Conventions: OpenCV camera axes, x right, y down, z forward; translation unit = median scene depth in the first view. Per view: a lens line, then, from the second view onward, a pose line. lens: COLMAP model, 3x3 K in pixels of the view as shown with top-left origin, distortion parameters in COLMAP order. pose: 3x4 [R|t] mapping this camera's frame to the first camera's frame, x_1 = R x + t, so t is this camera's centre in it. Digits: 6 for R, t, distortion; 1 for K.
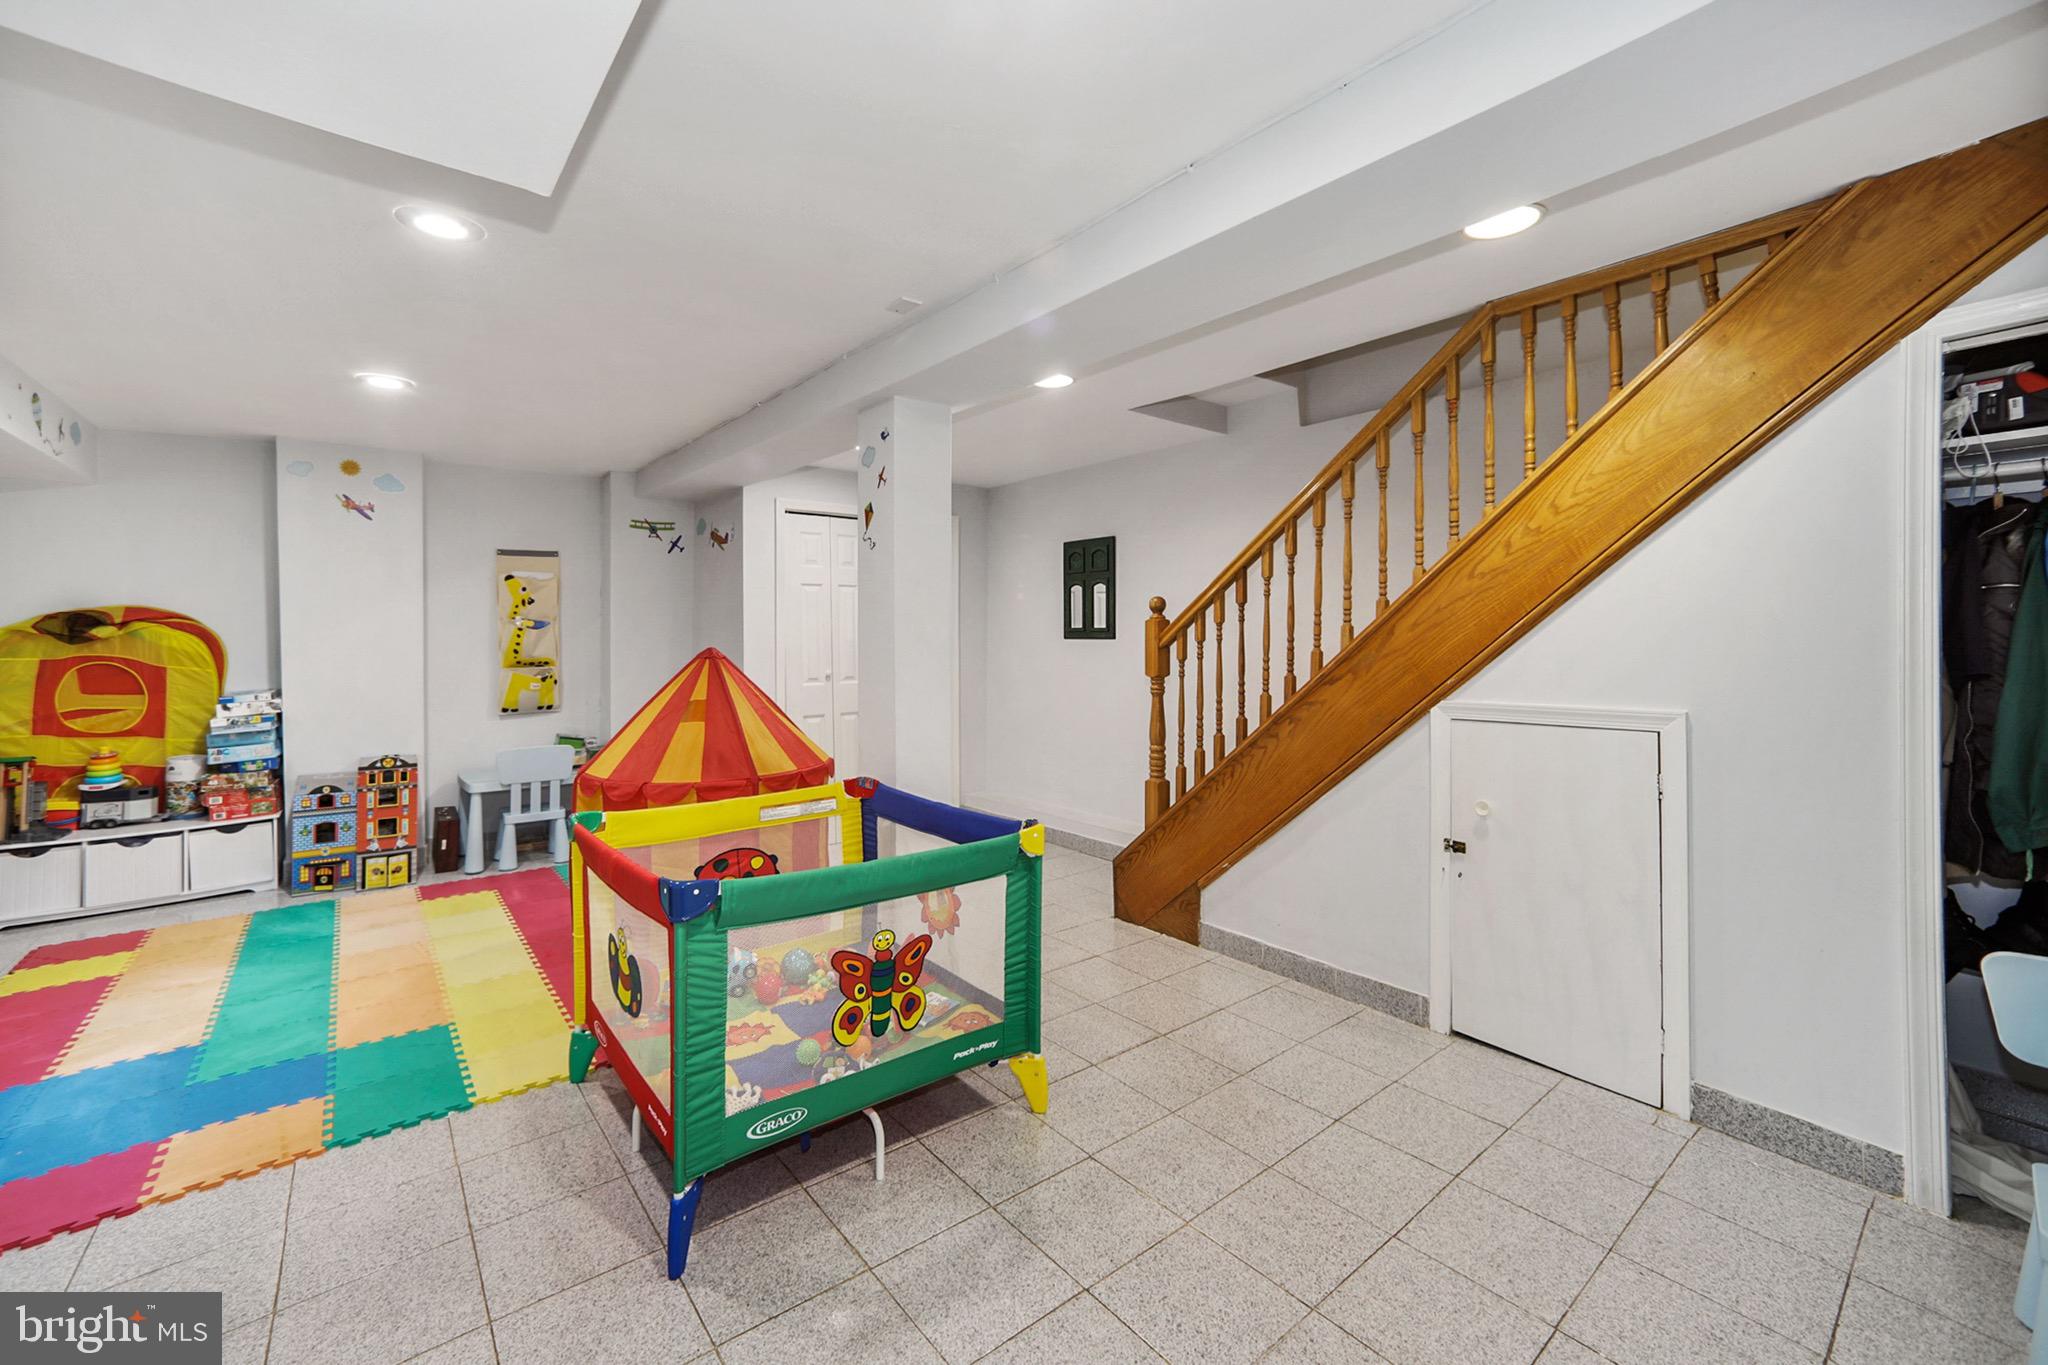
lens RADIAL K [[820.9, 0, 1022.7], [0, 820.9, 667.9], [0, 0, 1]] dist [-0.023441, 0.009003]
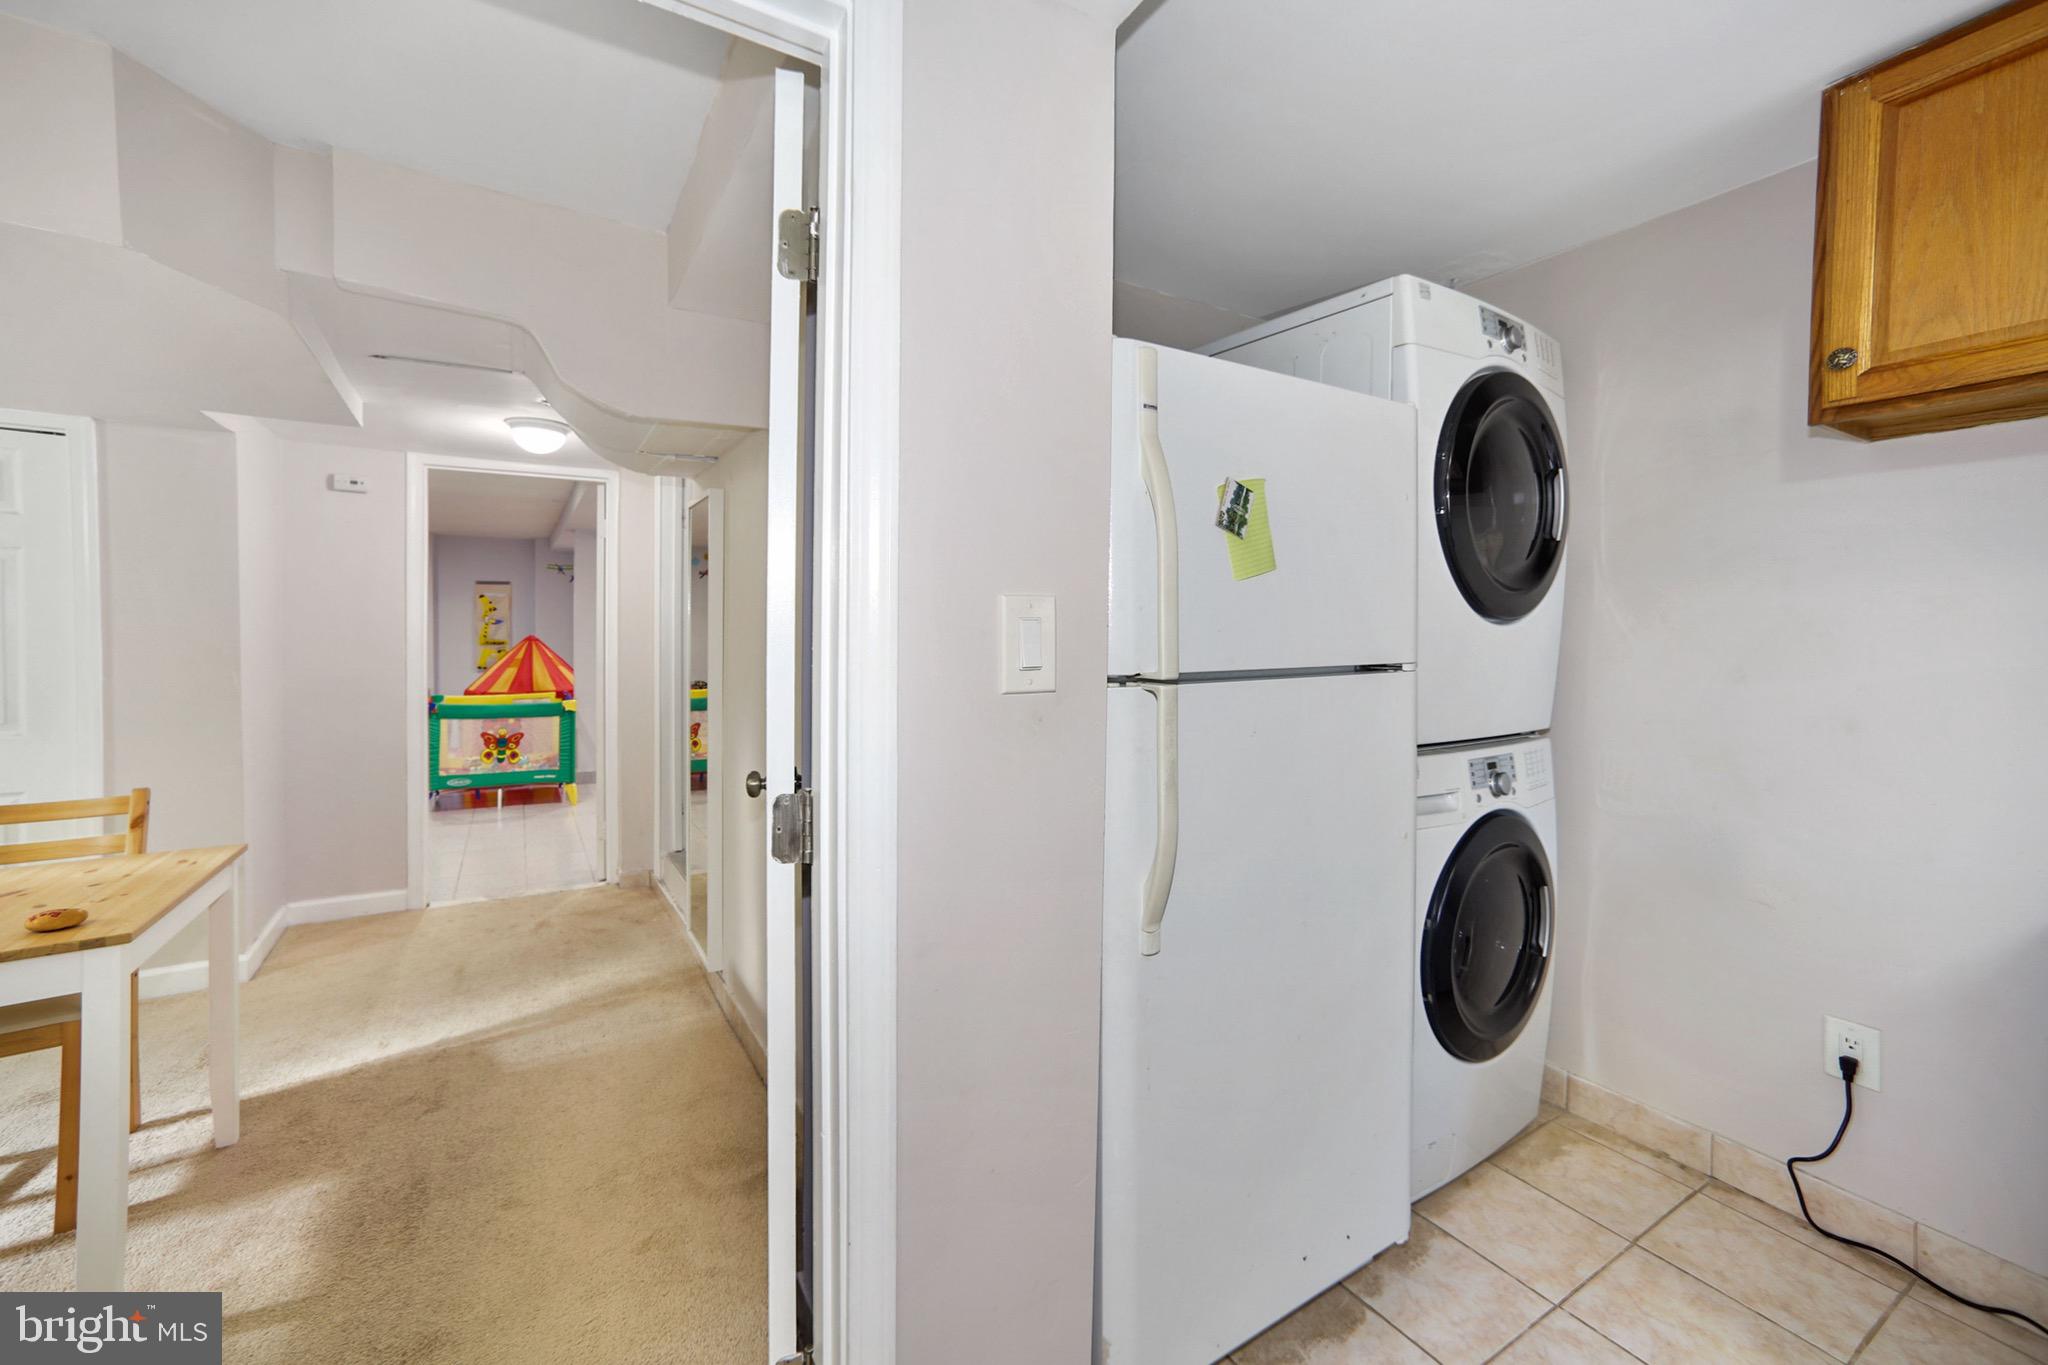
lens RADIAL K [[820.9, 0, 1025.1], [0, 820.9, 671.4], [0, 0, 1]] dist [-0.023441, 0.009003]
pose [[0.991528, 0.021871, -0.128039, 1.303674], [-0.020822, 0.999738, 0.009522, 0.026600], [0.128214, -0.006775, 0.991723, -1.062425]]
